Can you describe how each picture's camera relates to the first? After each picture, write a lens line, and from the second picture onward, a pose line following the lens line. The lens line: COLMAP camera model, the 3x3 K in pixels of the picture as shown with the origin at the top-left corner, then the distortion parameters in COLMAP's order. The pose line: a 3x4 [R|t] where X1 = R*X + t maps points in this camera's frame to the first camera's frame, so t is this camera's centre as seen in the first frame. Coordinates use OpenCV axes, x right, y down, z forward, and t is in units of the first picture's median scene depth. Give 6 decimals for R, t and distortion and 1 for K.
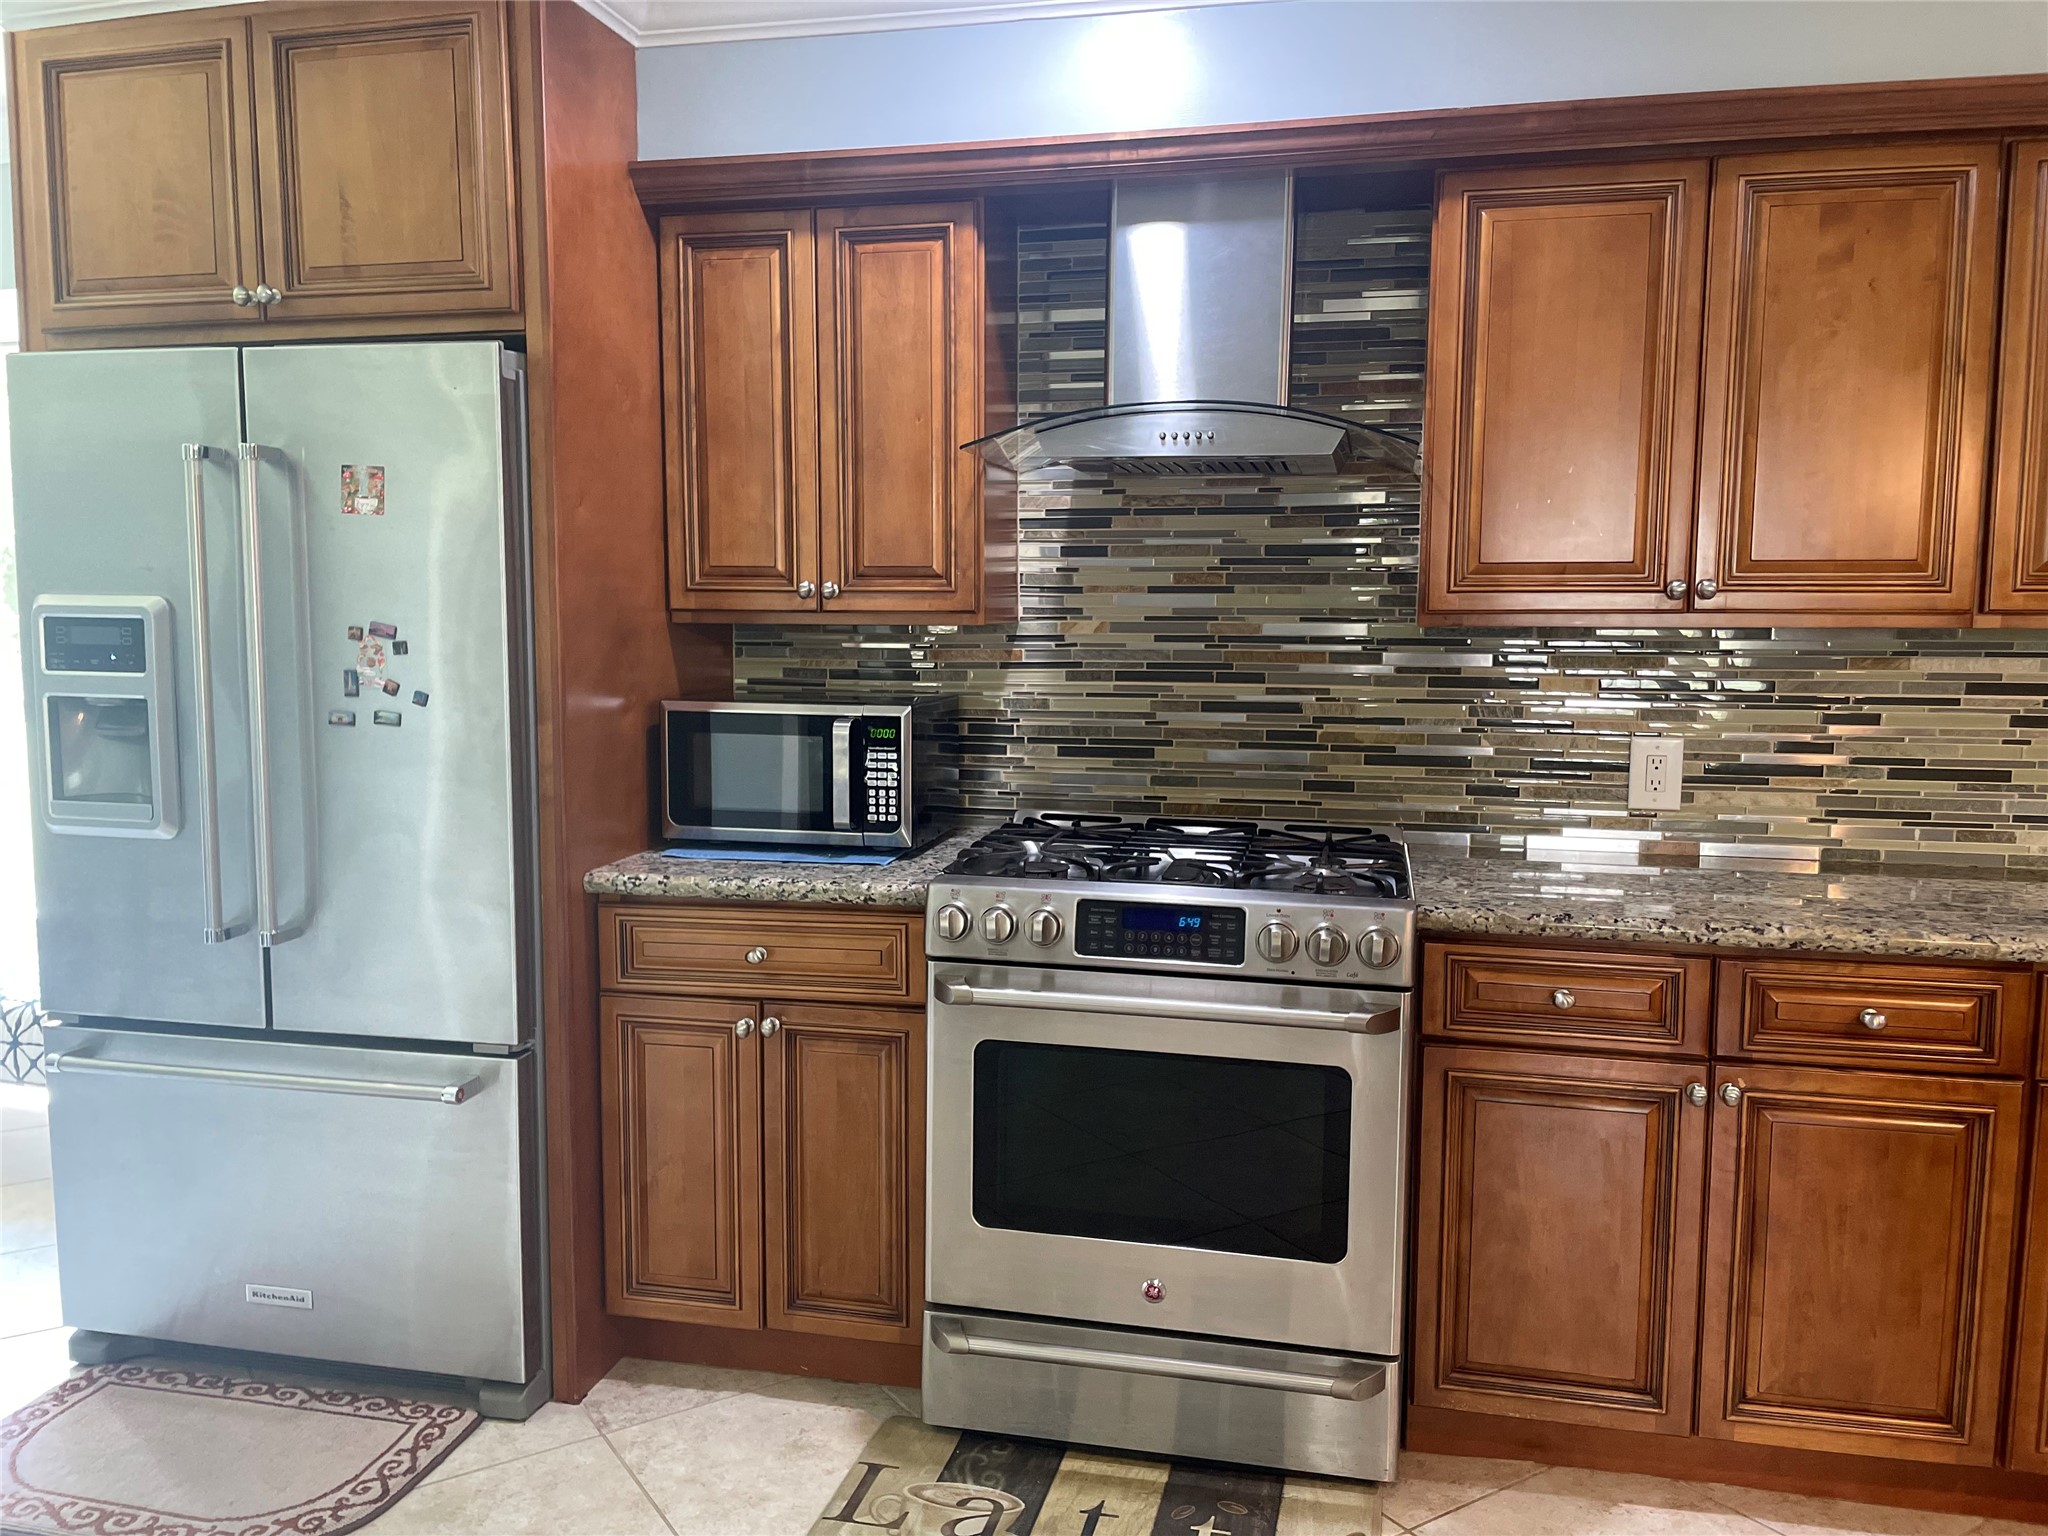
lens RADIAL K [[1540.4, 0, 1019.5], [0, 1540.4, 764.5], [0, 0, 1]] dist [0.056675, -0.083573]
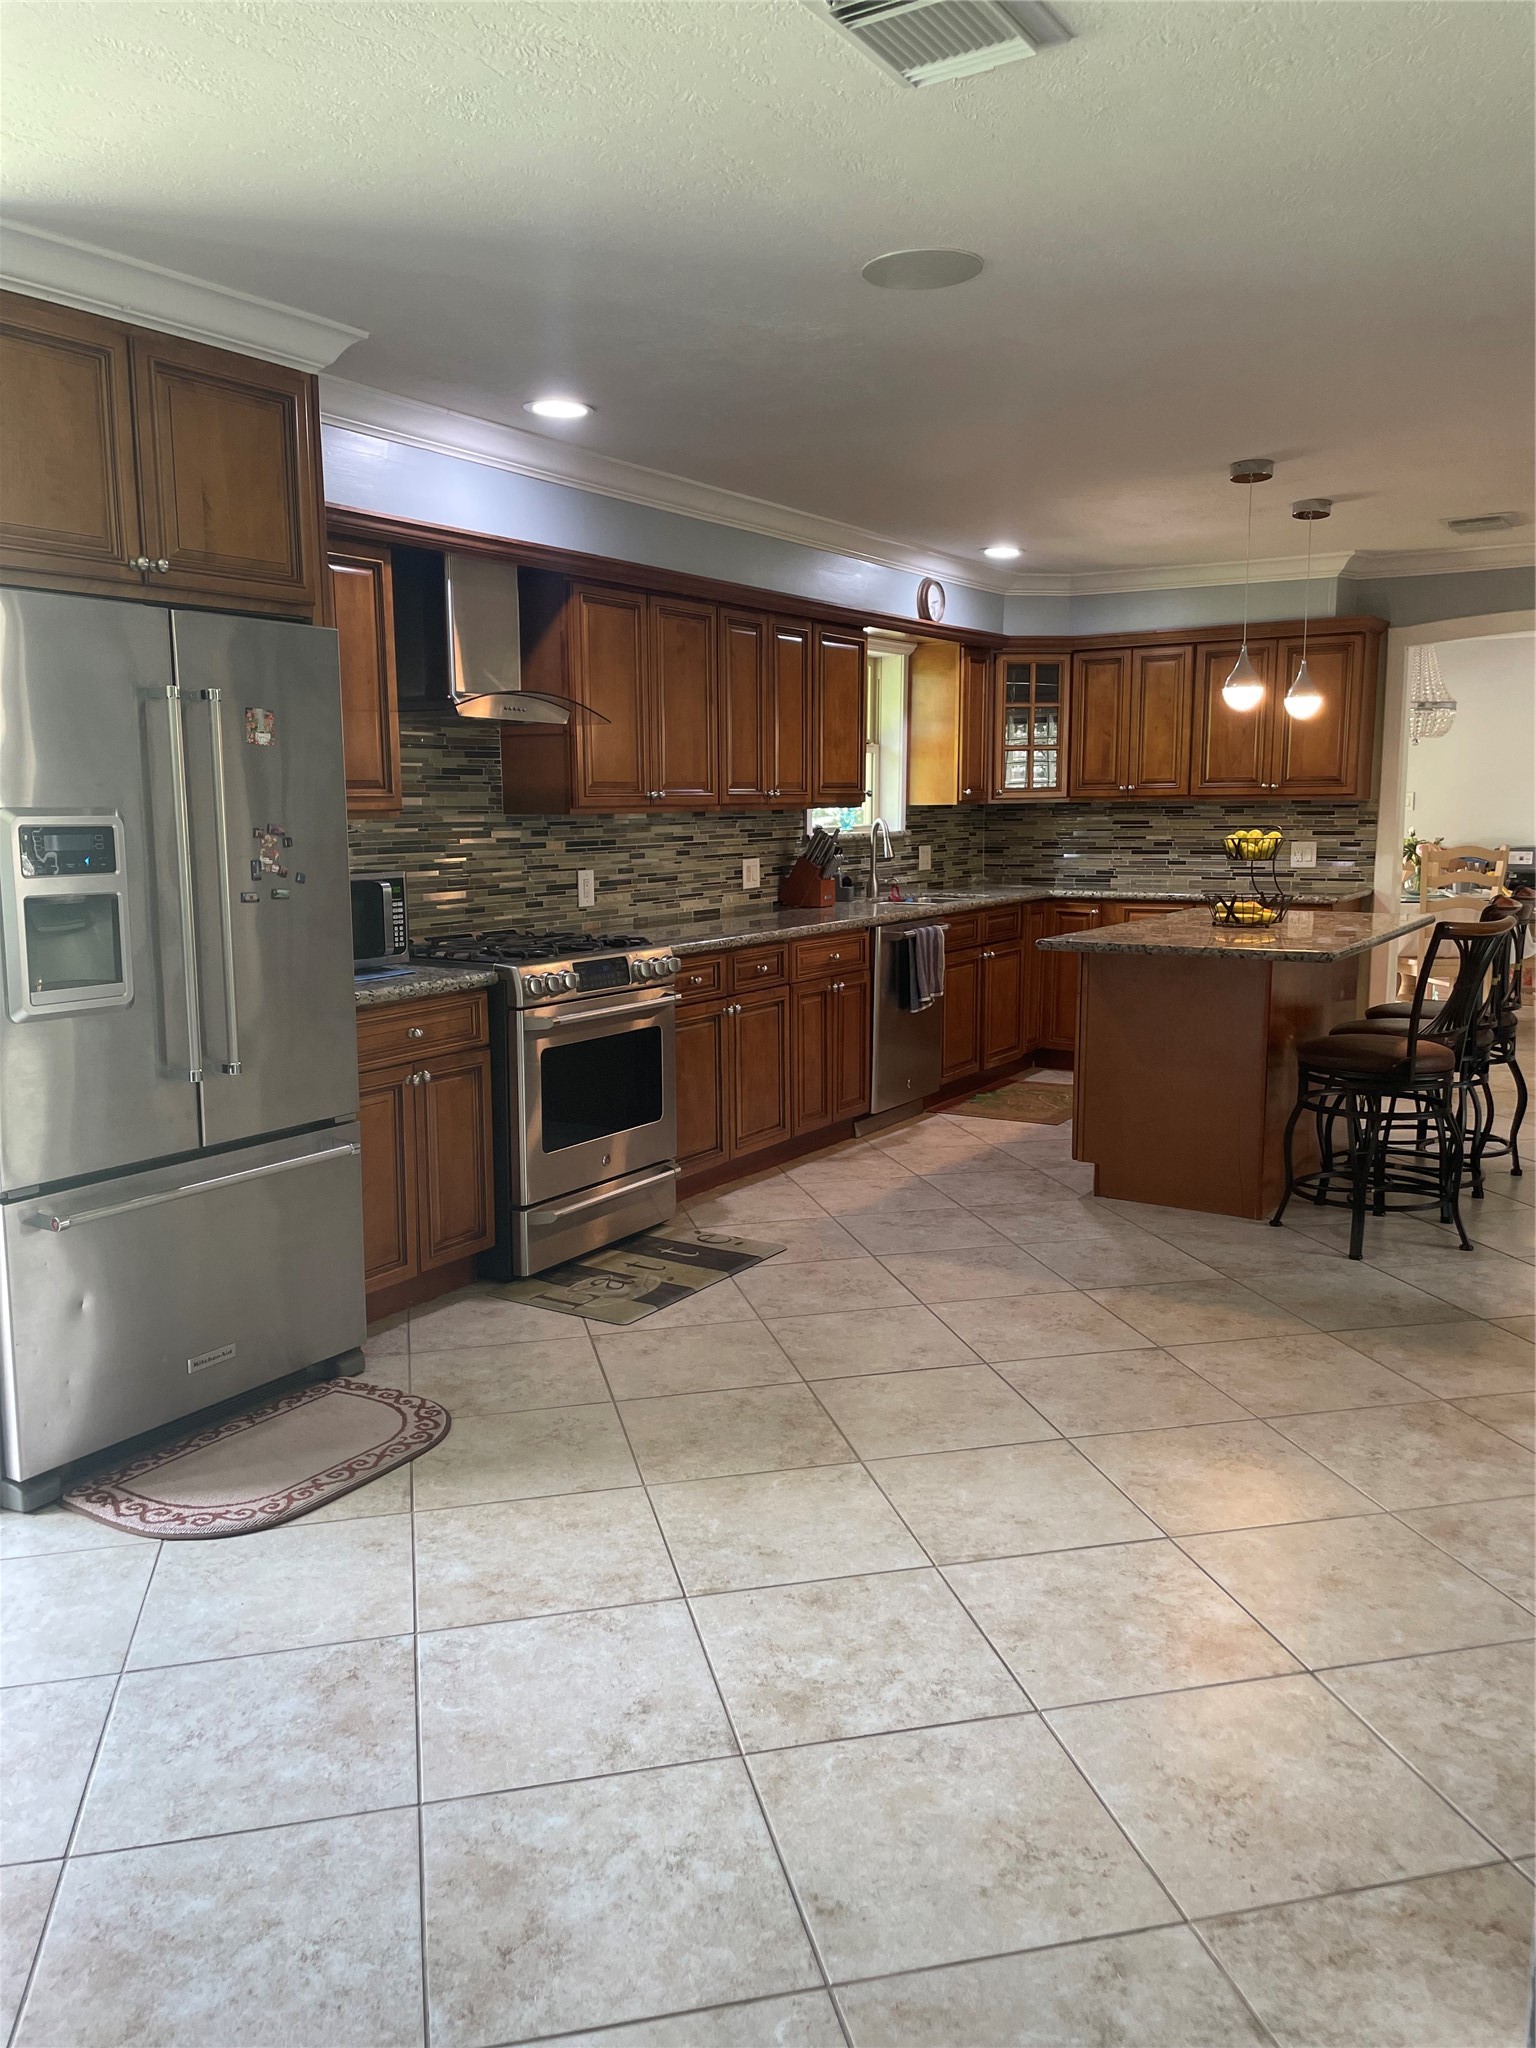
lens RADIAL K [[1540.4, 0, 760.9], [0, 1540.4, 1031.8], [0, 0, 1]] dist [0.056675, -0.083573]
pose [[0.340061, -0.148977, 0.928528, -1.496070], [0.105458, 0.987185, 0.119766, -0.027923], [-0.934472, 0.057193, 0.351414, 0.119803]]
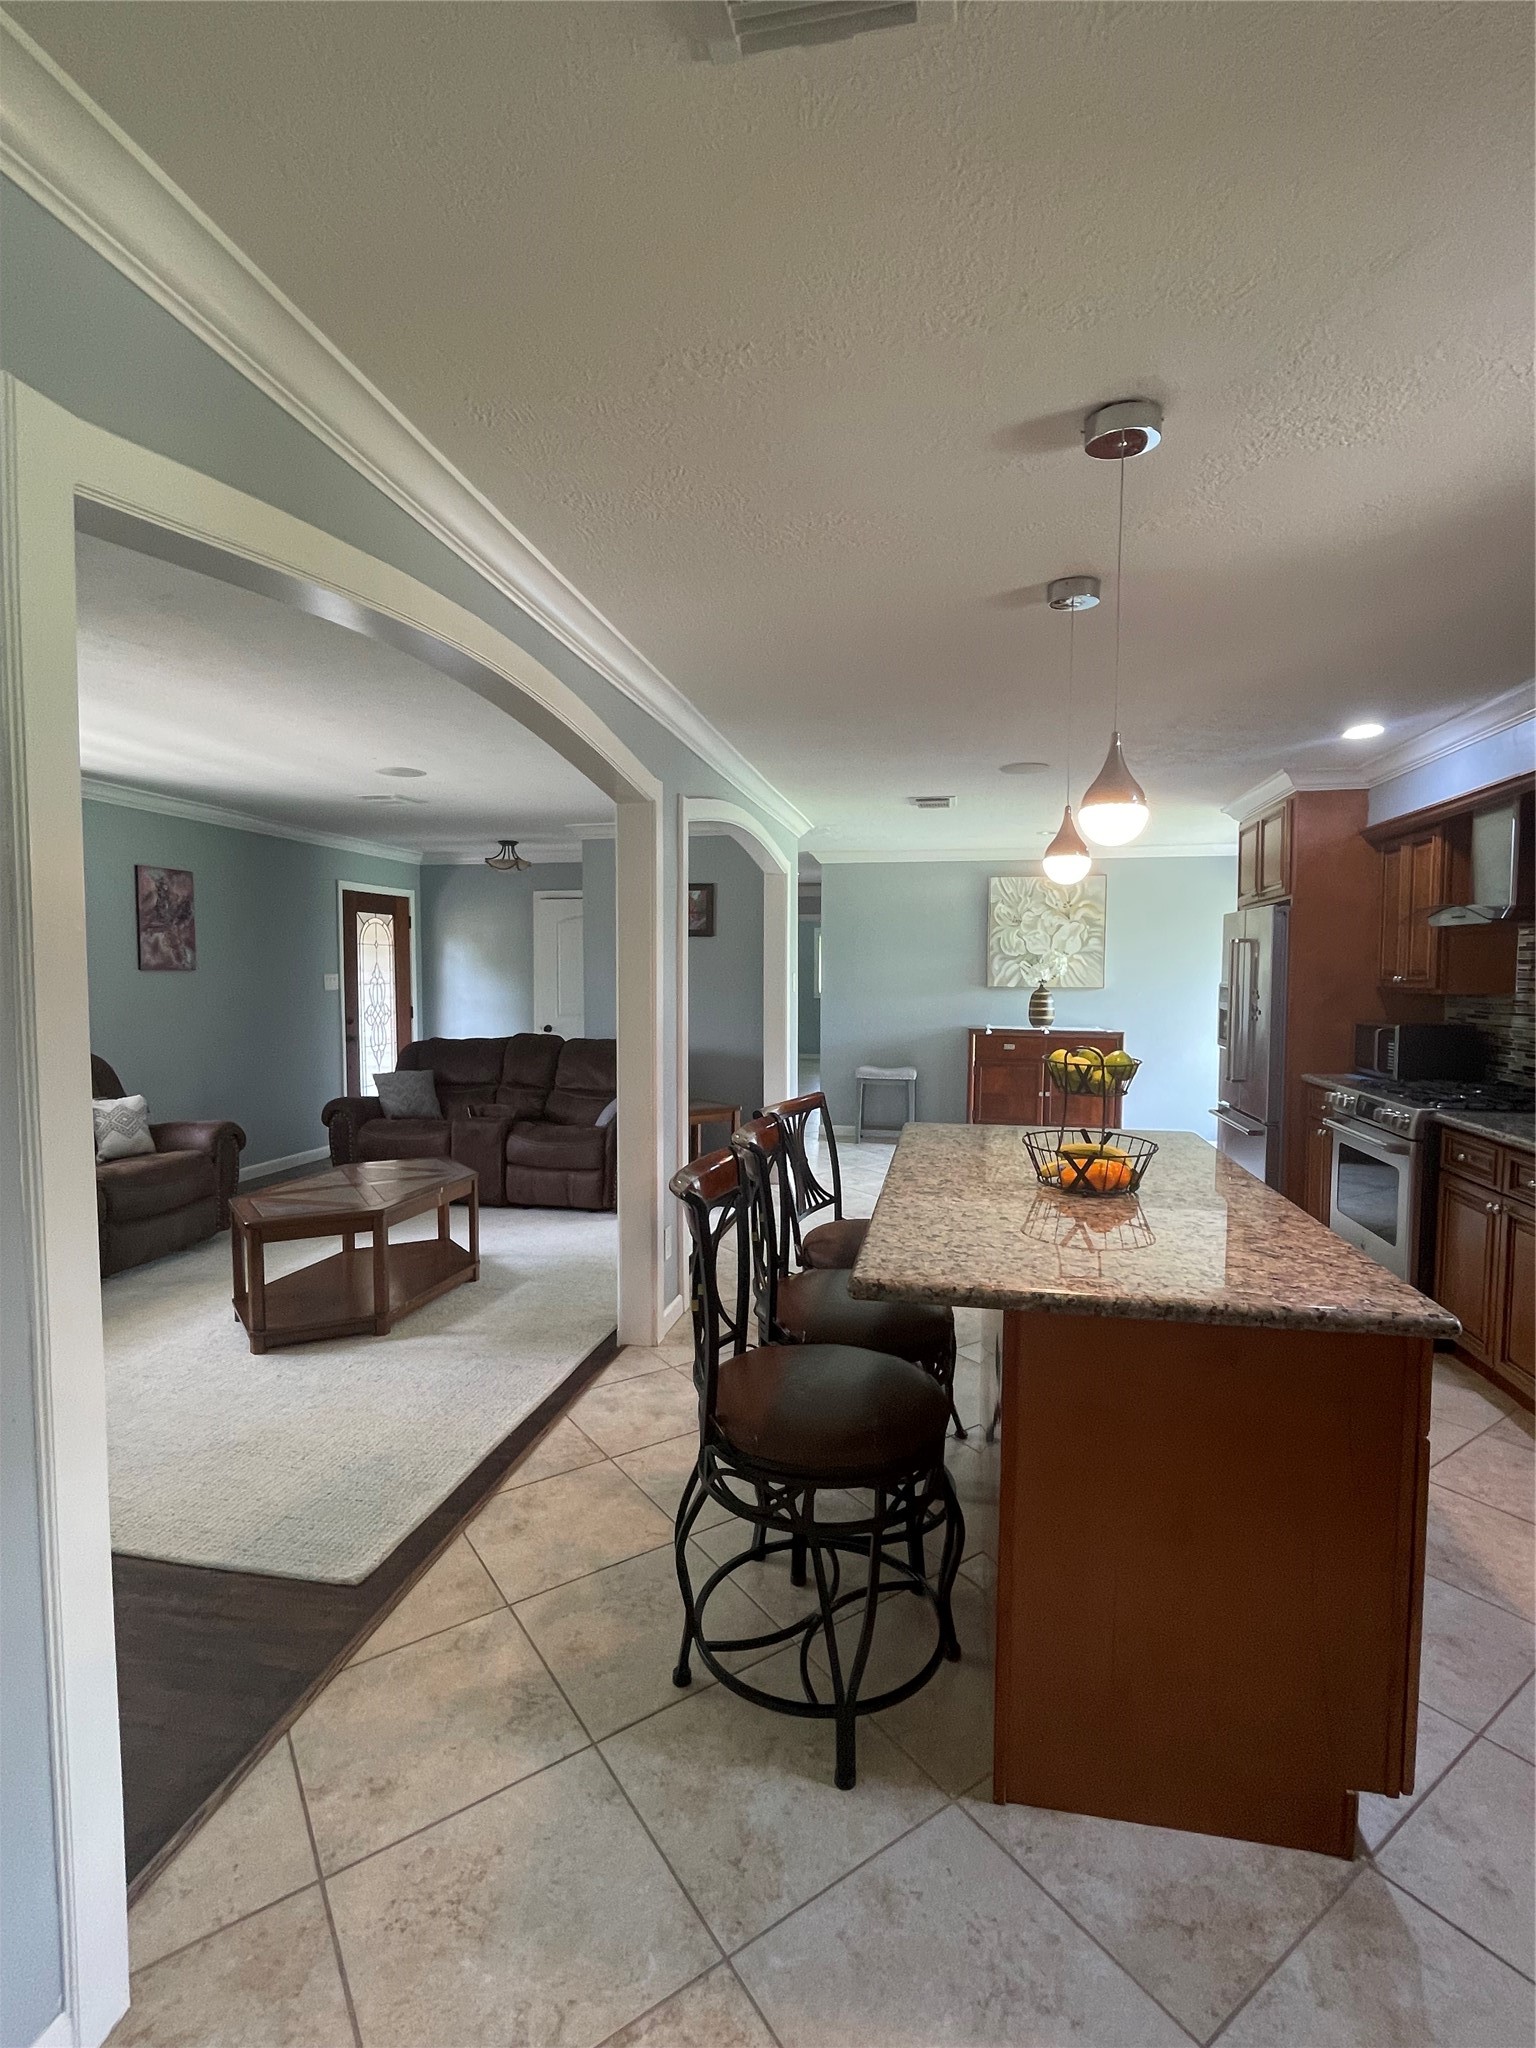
lens RADIAL K [[958.6, 0, 777.2], [0, 958.6, 1024.3], [0, 0, 1]] dist [-0.004481, -0.000051]
pose [[0.024571, 0.051060, -0.998393, 1.549781], [-0.105407, 0.993260, 0.048203, -0.006982], [0.994126, 0.104053, 0.029787, -0.081599]]
